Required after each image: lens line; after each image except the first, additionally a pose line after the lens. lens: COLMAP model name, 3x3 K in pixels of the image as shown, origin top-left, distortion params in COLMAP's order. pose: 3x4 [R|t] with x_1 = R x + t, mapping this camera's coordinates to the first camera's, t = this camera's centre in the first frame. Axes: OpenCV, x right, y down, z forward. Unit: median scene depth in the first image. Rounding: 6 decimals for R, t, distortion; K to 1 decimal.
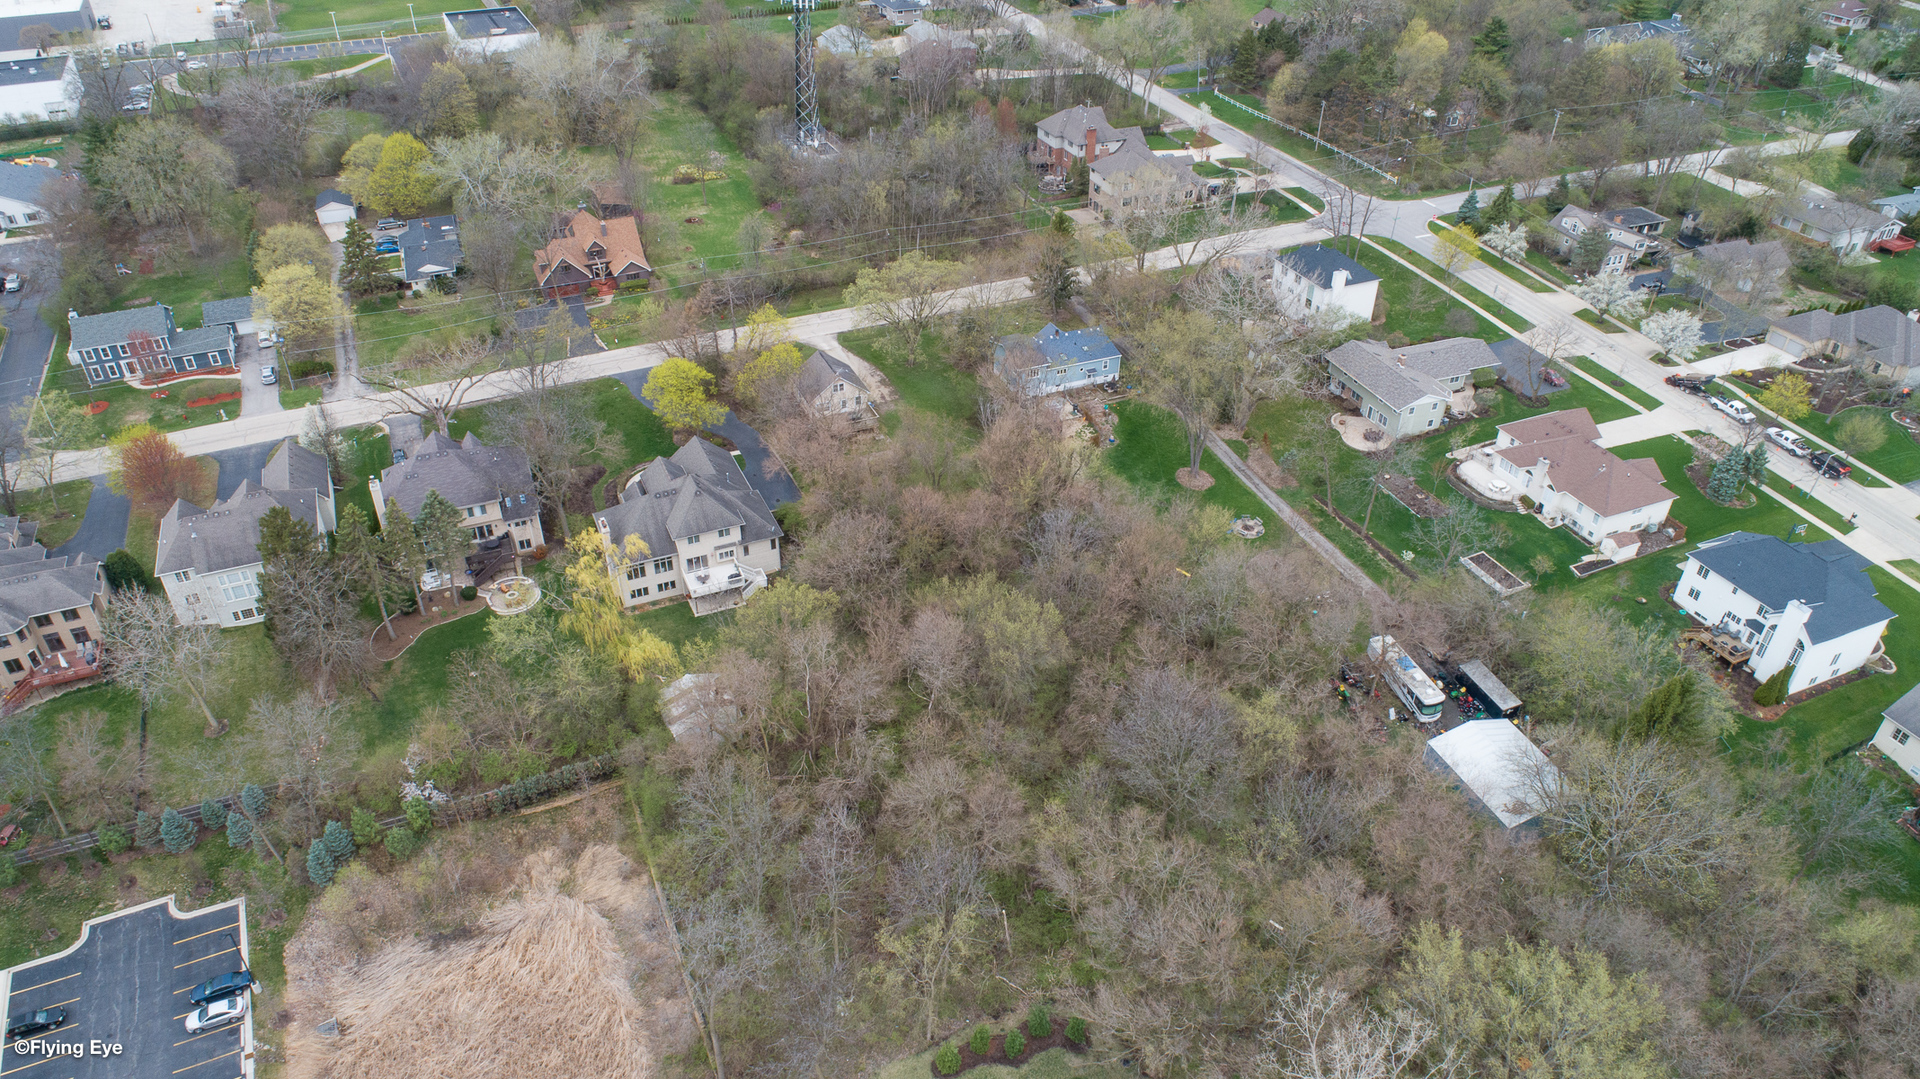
lens RADIAL K [[1288.1, 0, 960.0], [0, 1288.1, 539.5], [0, 0, 1]] dist [-0.010316, 0.002665]
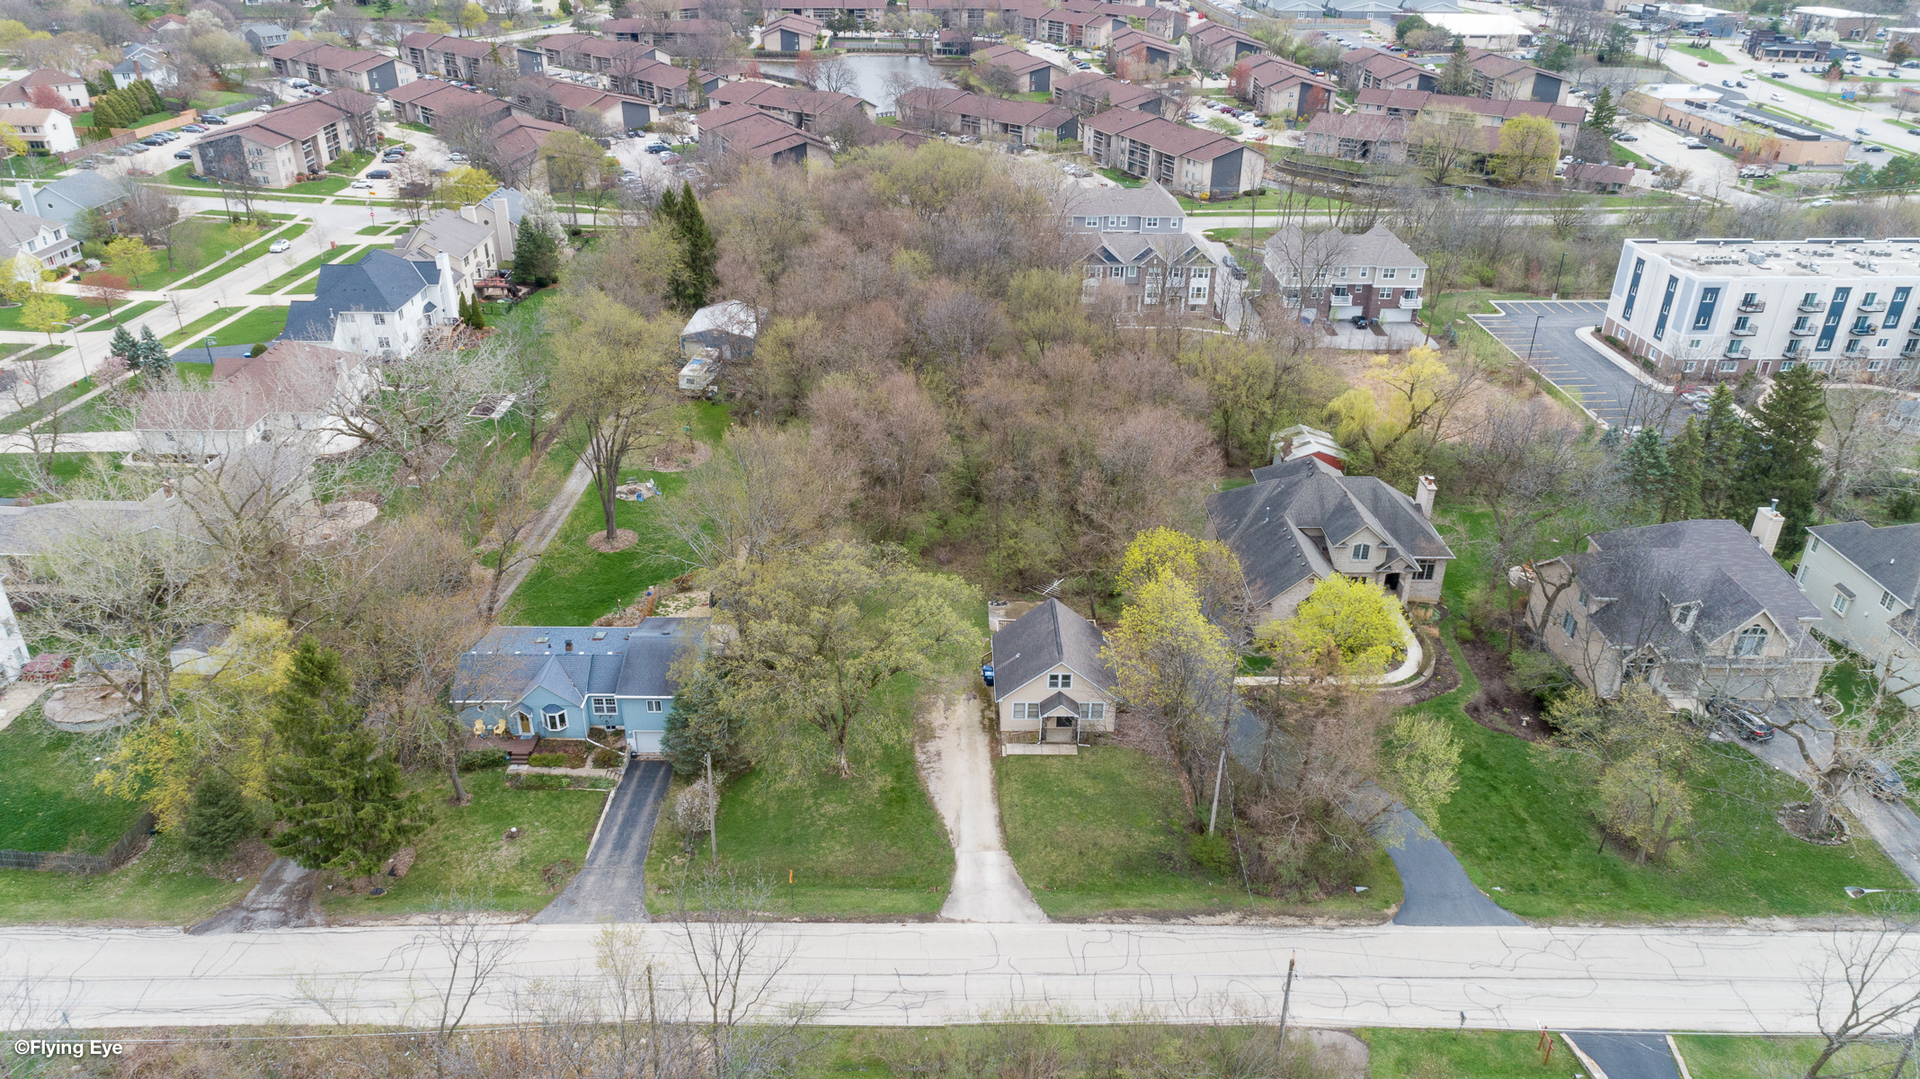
lens RADIAL K [[1305.9, 0, 960.0], [0, 1305.9, 539.5], [0, 0, 1]] dist [0.018877, 0.004407]
pose [[-0.919432, -0.201084, 0.337949, -0.216445], [0.209146, 0.477715, 0.853256, -0.559555], [-0.333019, 0.855192, -0.397171, 1.087121]]
